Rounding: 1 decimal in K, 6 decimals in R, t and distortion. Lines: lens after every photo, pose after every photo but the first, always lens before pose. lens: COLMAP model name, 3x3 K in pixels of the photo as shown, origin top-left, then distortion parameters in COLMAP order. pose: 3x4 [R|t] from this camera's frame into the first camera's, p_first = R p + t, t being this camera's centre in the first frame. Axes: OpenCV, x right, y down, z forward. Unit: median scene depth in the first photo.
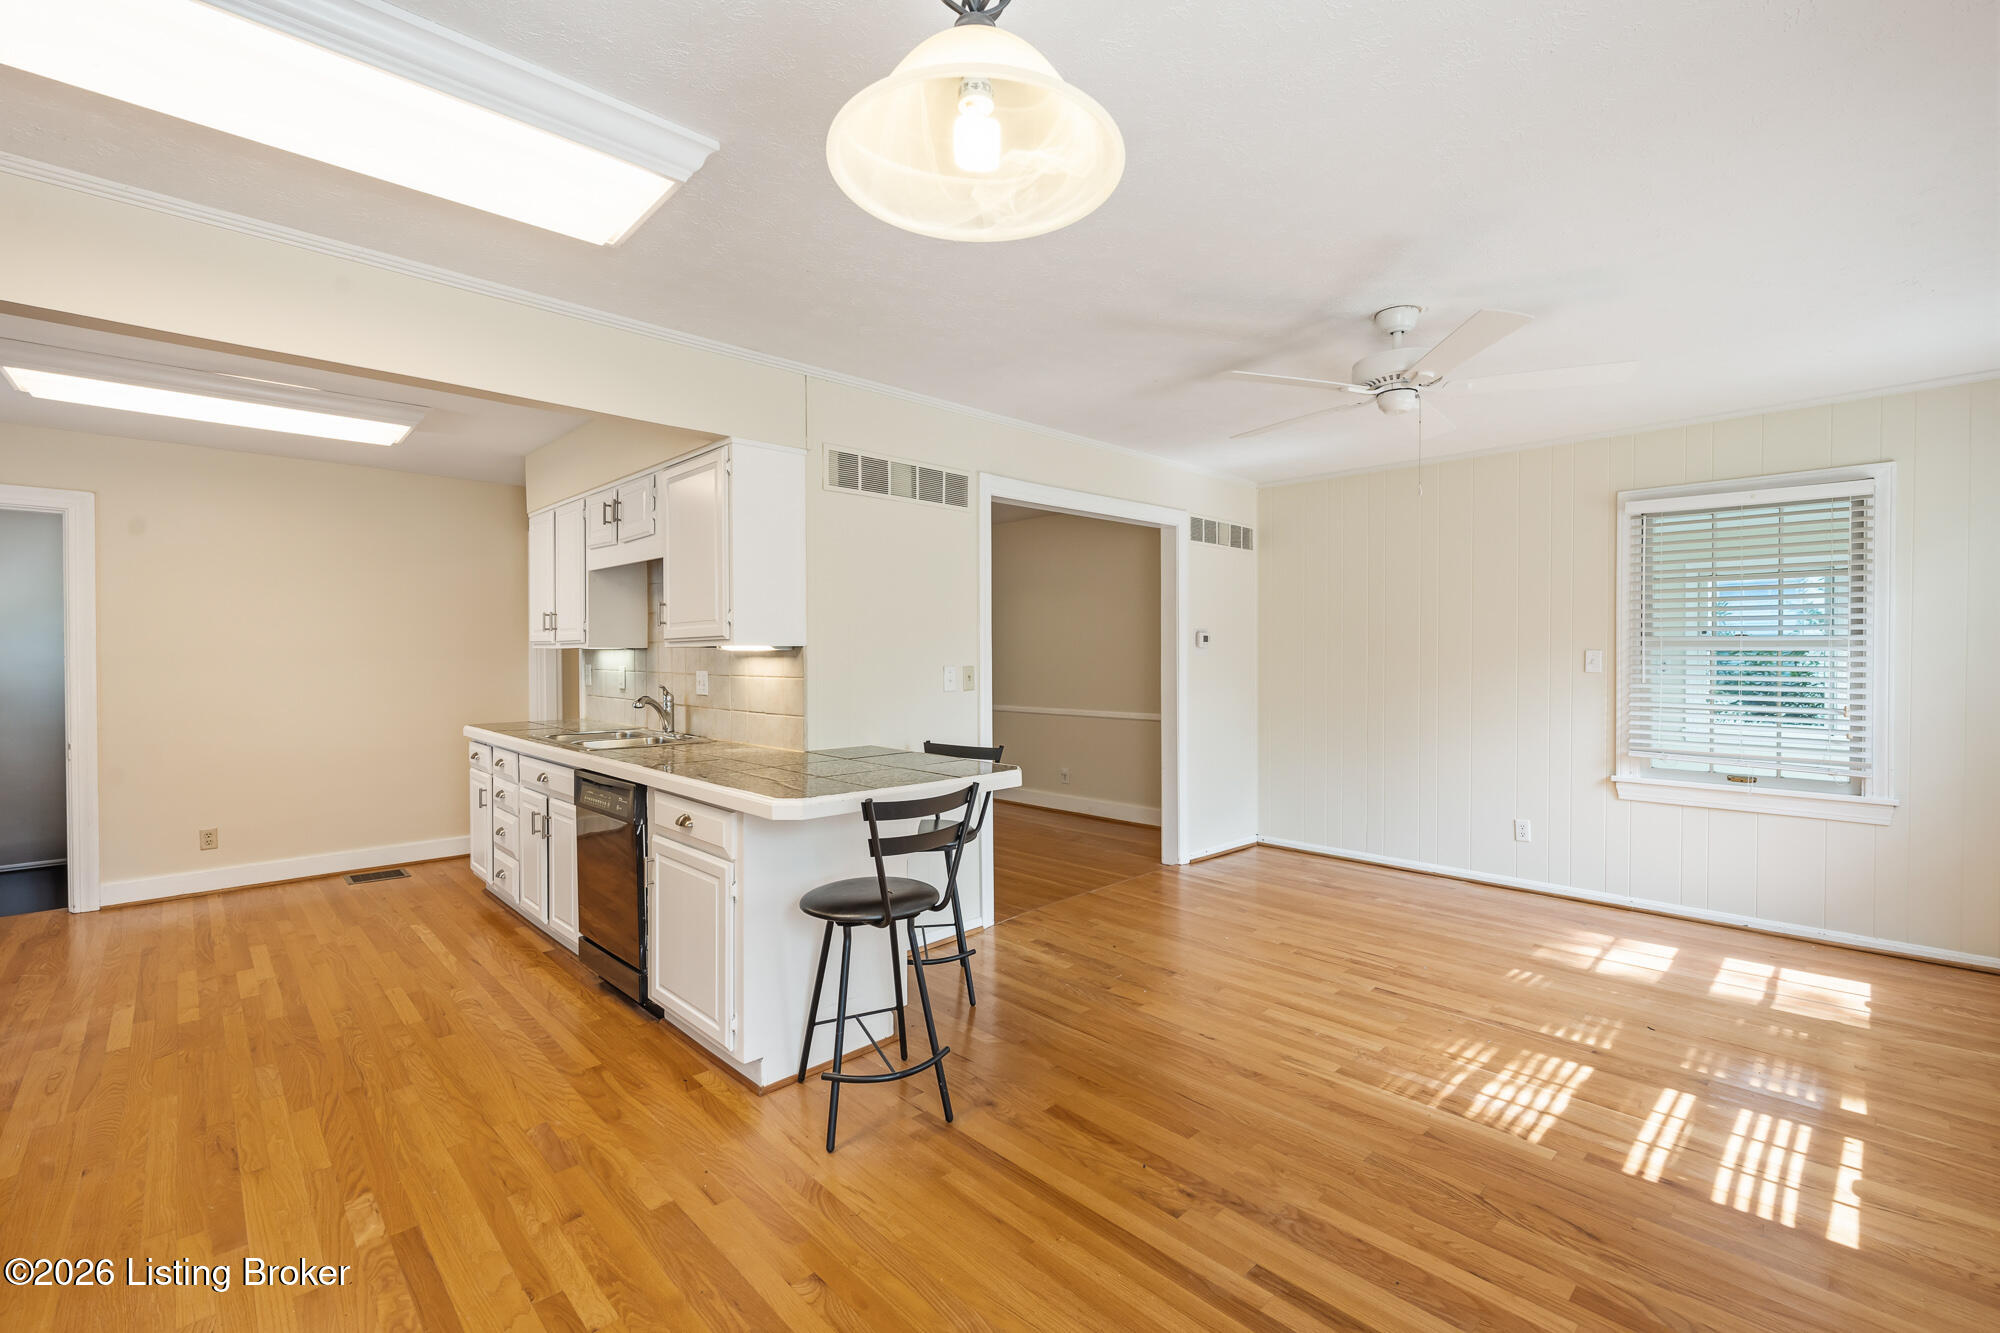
lens RADIAL K [[859.2, 0, 1000.4], [0, 859.2, 663.5], [0, 0, 1]] dist [-0.002247, -0.000058]
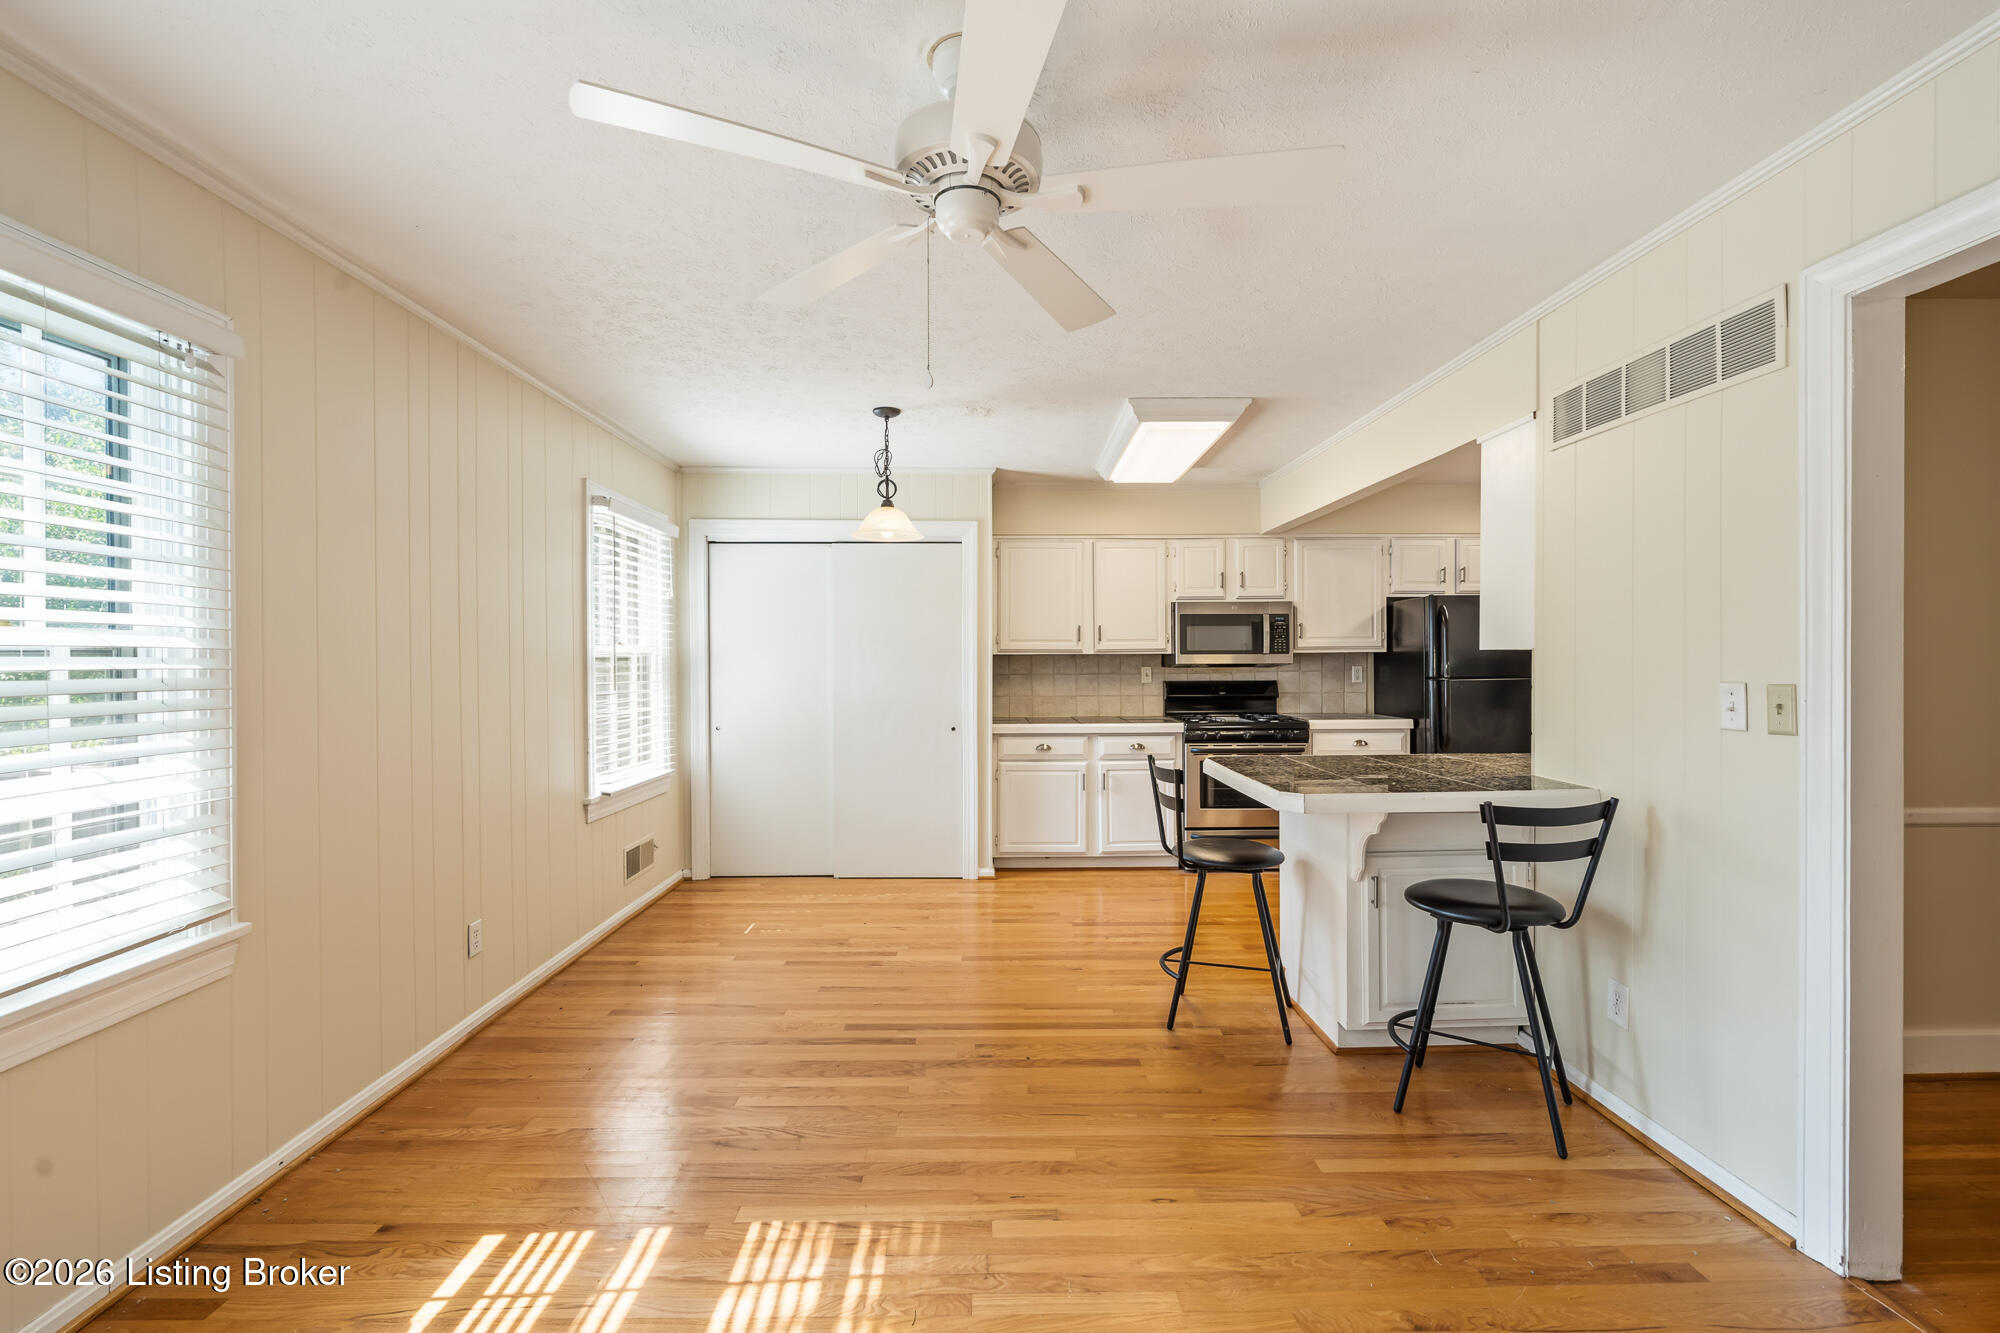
lens RADIAL K [[859.2, 0, 1006.3], [0, 859.2, 660.9], [0, 0, 1]] dist [-0.002247, -0.000058]
pose [[-0.681035, 0.008655, -0.732200, 0.775350], [-0.002869, 0.999891, 0.014488, -0.020394], [0.732245, 0.011967, -0.680936, 1.269069]]
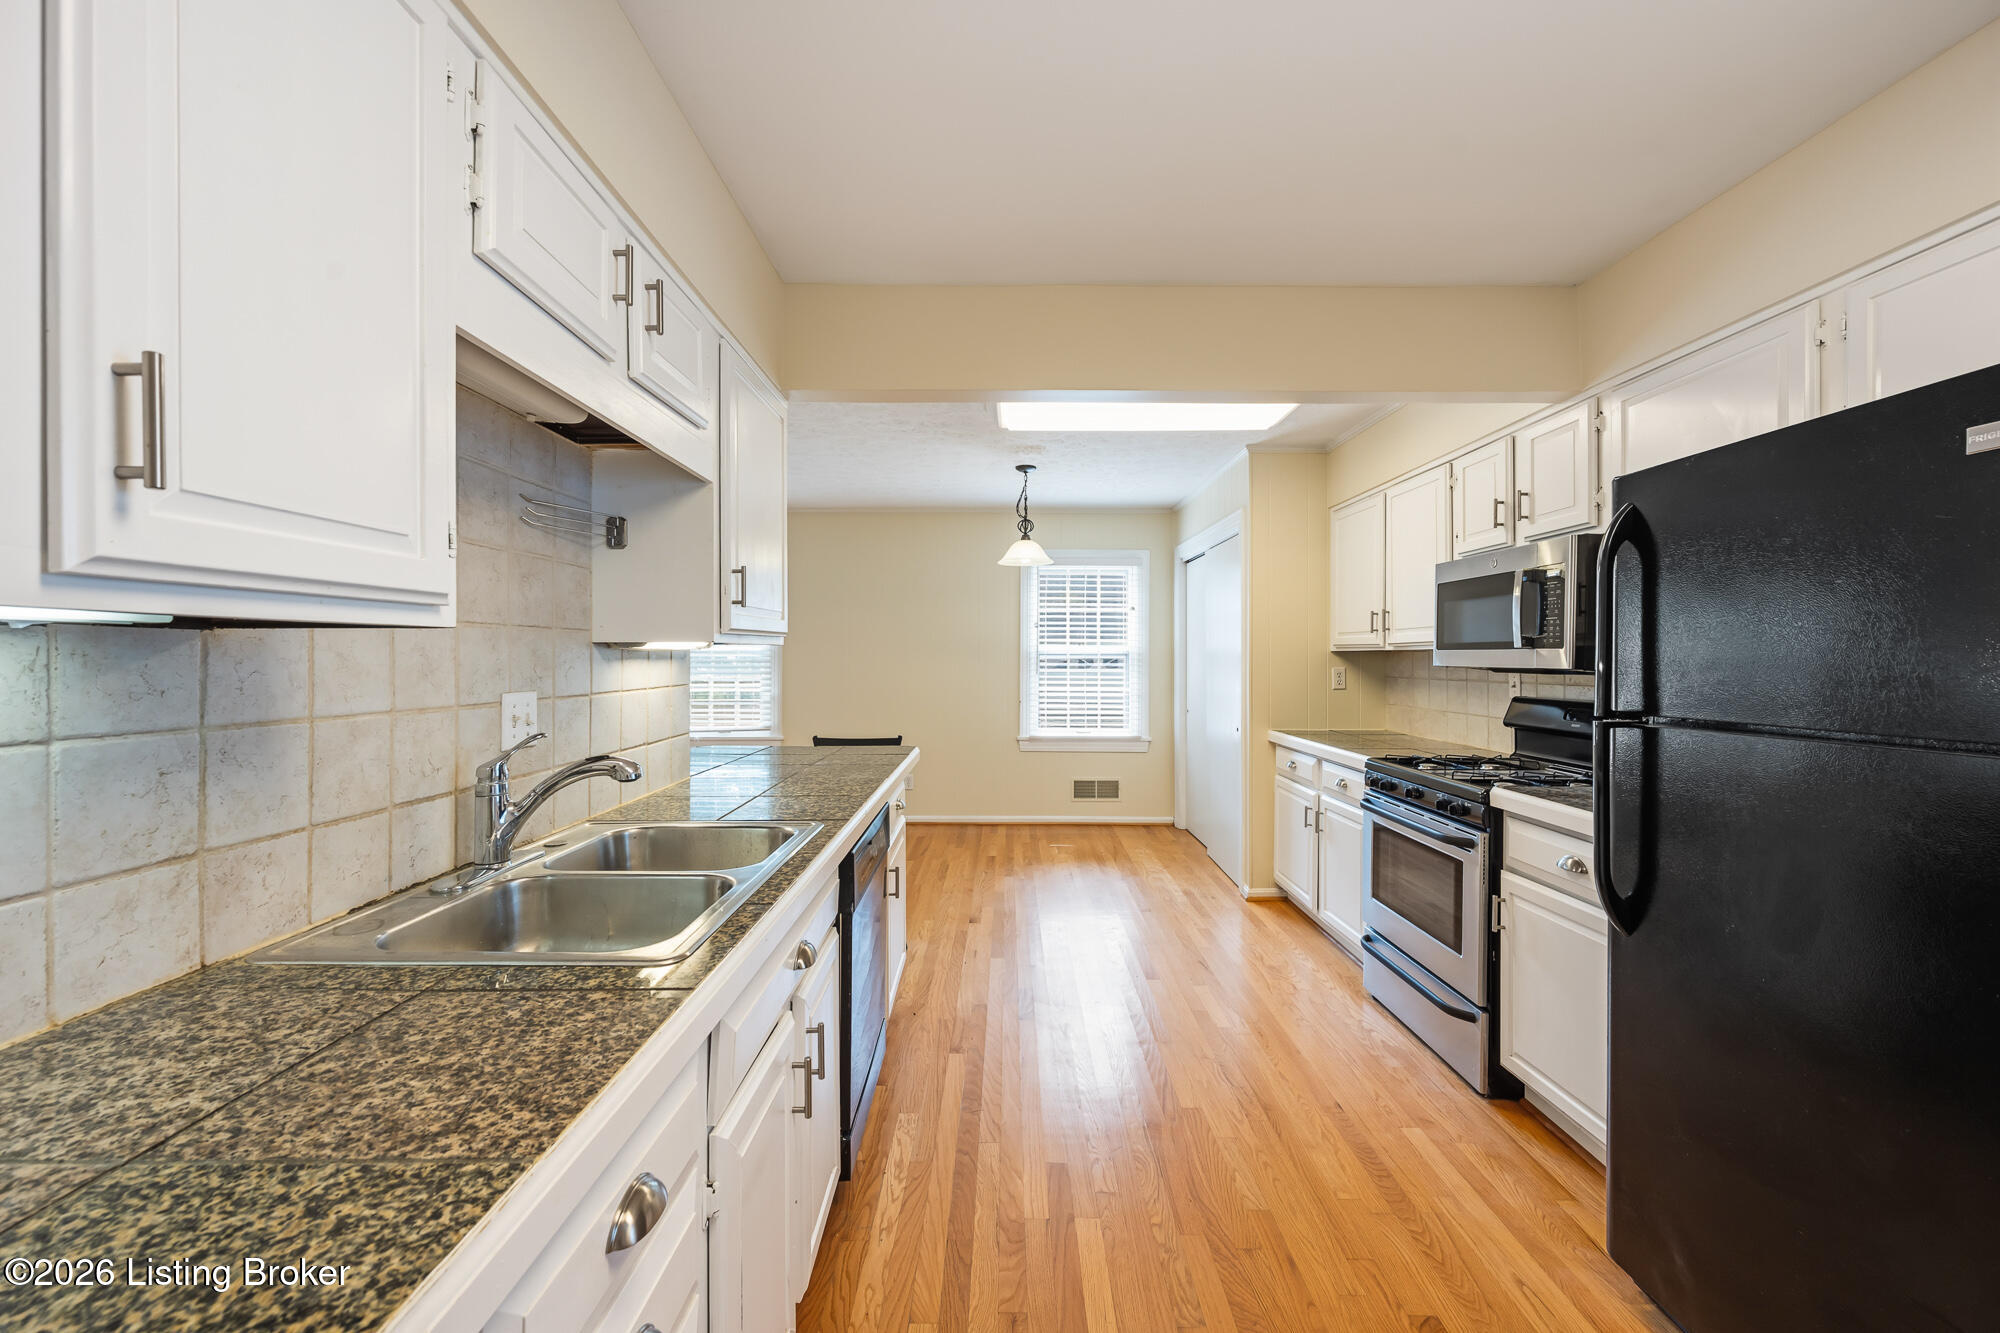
lens RADIAL K [[799.0, 0, 1006.4], [0, 799.0, 660.1], [0, 0, 1]] dist [-0.003526, 0.000315]
pose [[-0.720376, -0.002715, 0.693578, -1.012415], [0.008012, 0.999893, 0.012235, -0.013681], [-0.693537, 0.014371, -0.720277, 1.409325]]
